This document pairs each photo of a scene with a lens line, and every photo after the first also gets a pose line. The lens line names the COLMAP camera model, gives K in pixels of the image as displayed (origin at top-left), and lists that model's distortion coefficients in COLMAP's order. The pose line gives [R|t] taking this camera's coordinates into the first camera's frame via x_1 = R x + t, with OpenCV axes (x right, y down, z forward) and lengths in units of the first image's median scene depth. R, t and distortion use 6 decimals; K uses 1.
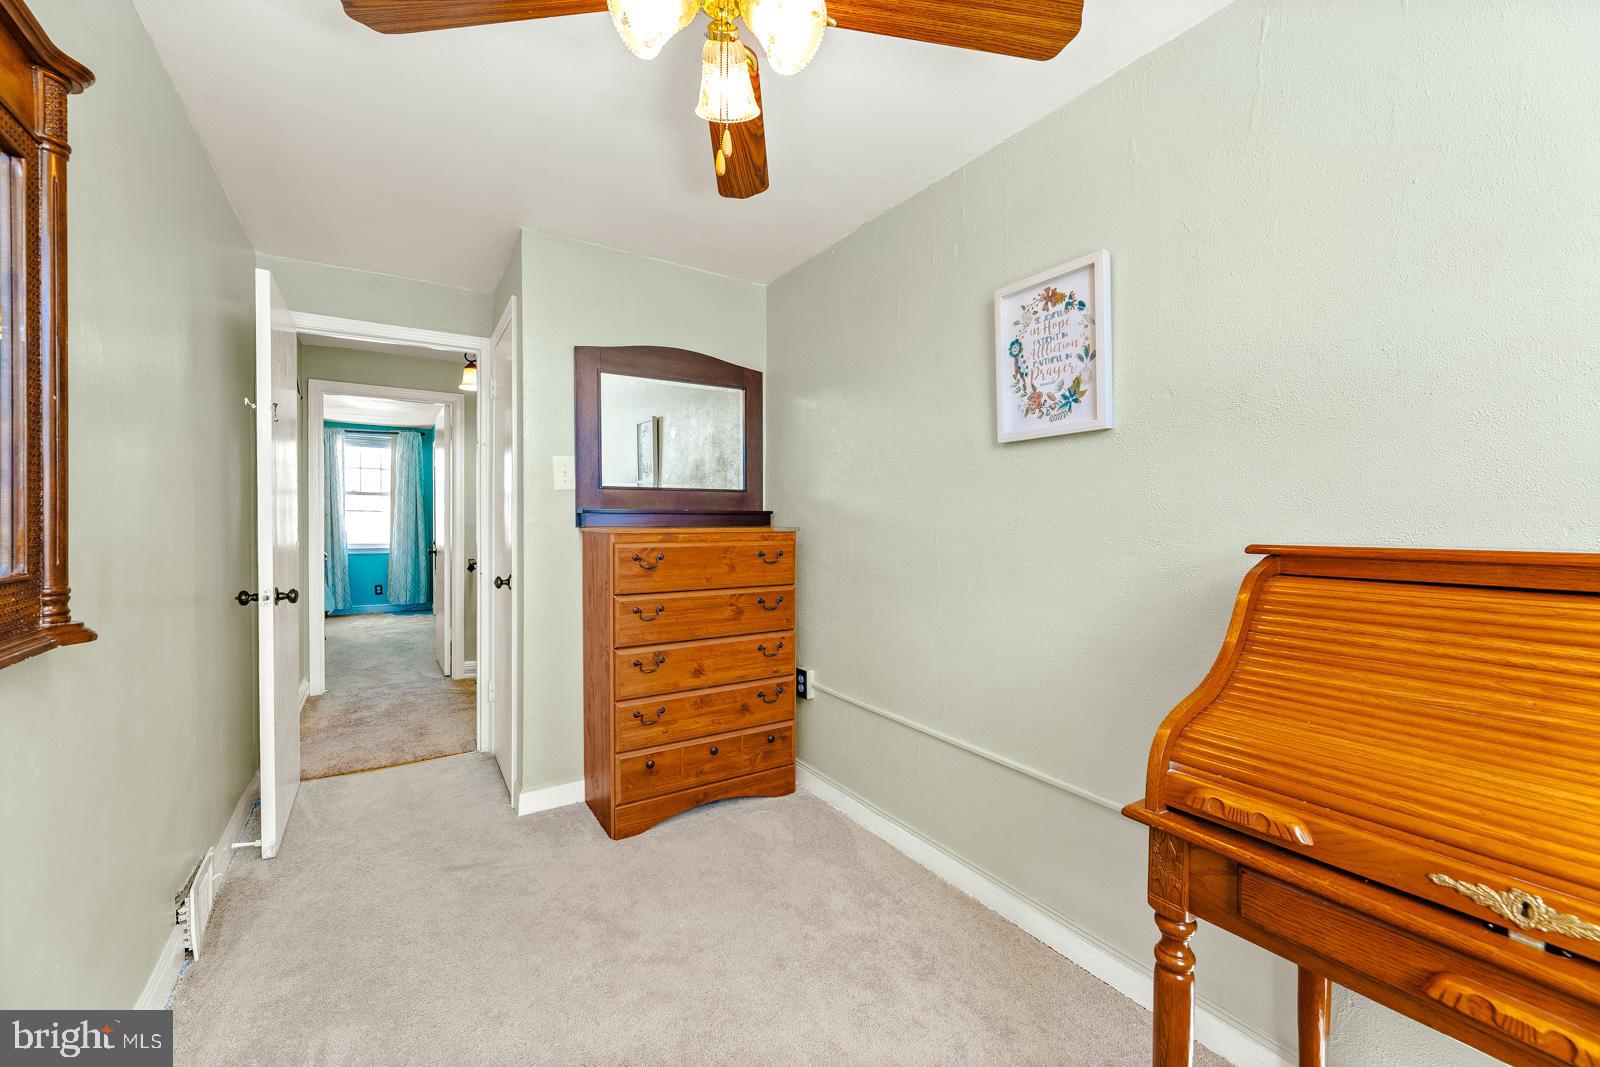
lens RADIAL K [[651.5, 0, 793.9], [0, 651.5, 527.8], [0, 0, 1]] dist [-0.000260, -0.000063]
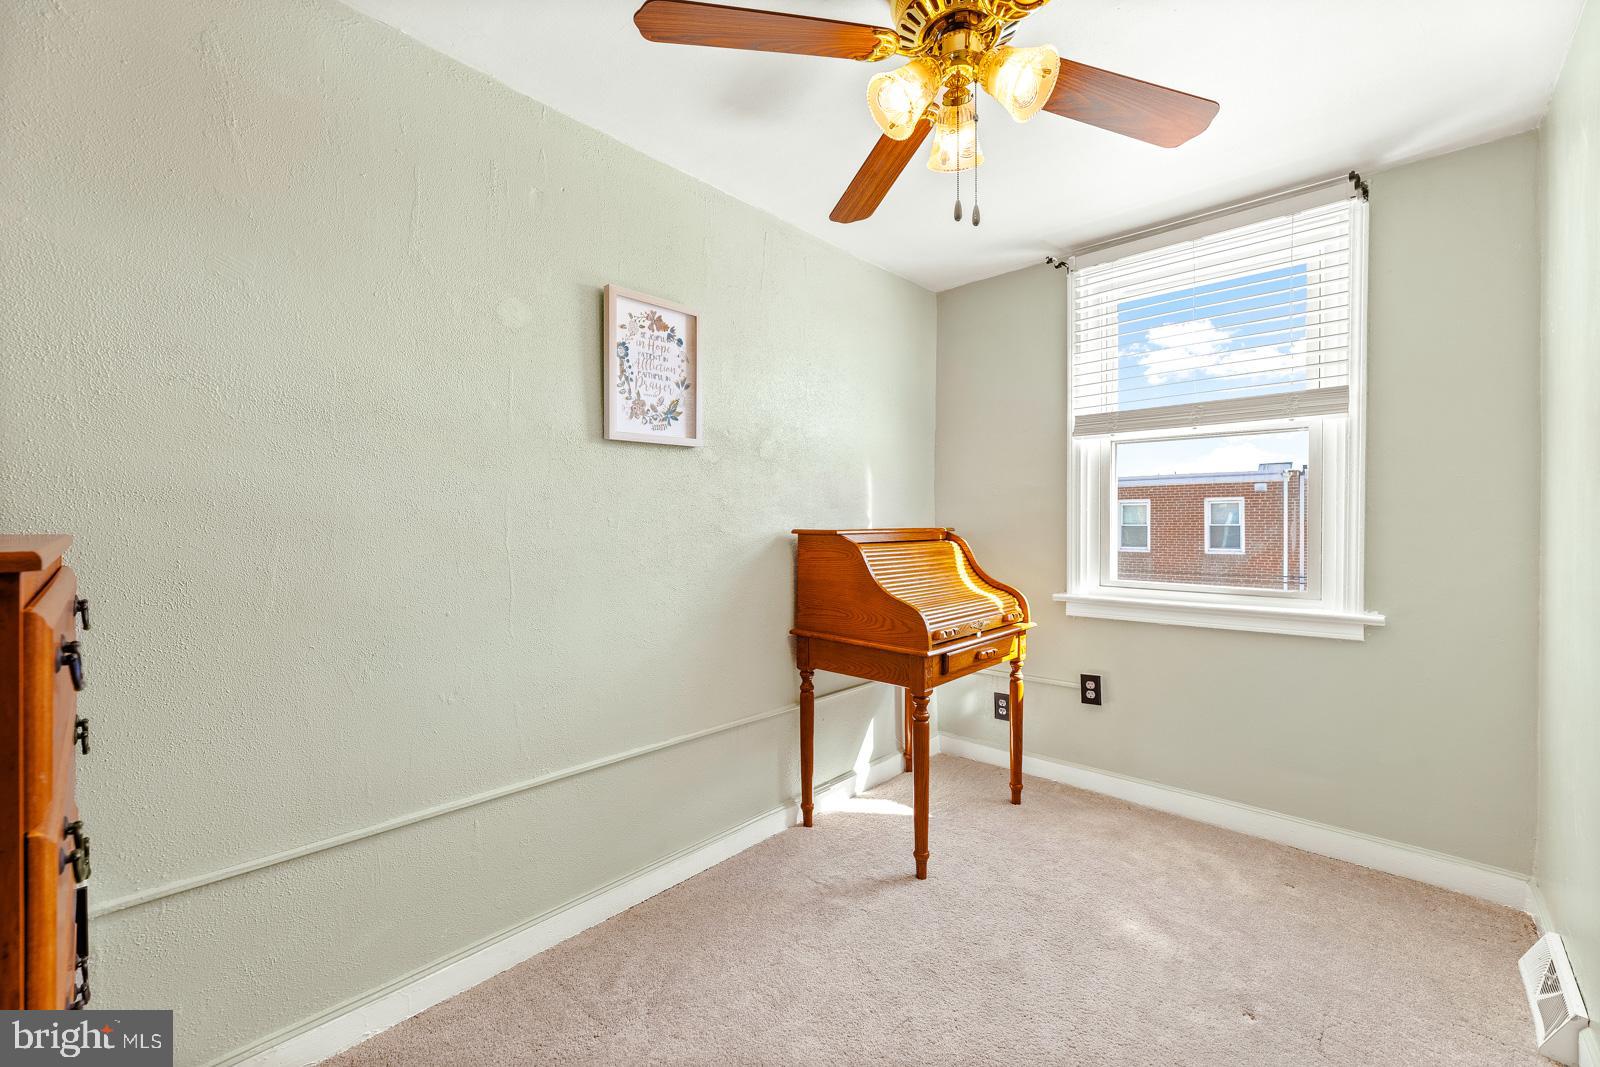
lens RADIAL K [[651.5, 0, 793.9], [0, 651.5, 527.8], [0, 0, 1]] dist [-0.000260, -0.000063]
pose [[-0.252325, -0.010202, 0.967589, -0.760923], [0.011779, 0.999838, 0.013613, -0.005393], [-0.967571, 0.014832, -0.252164, 1.043934]]
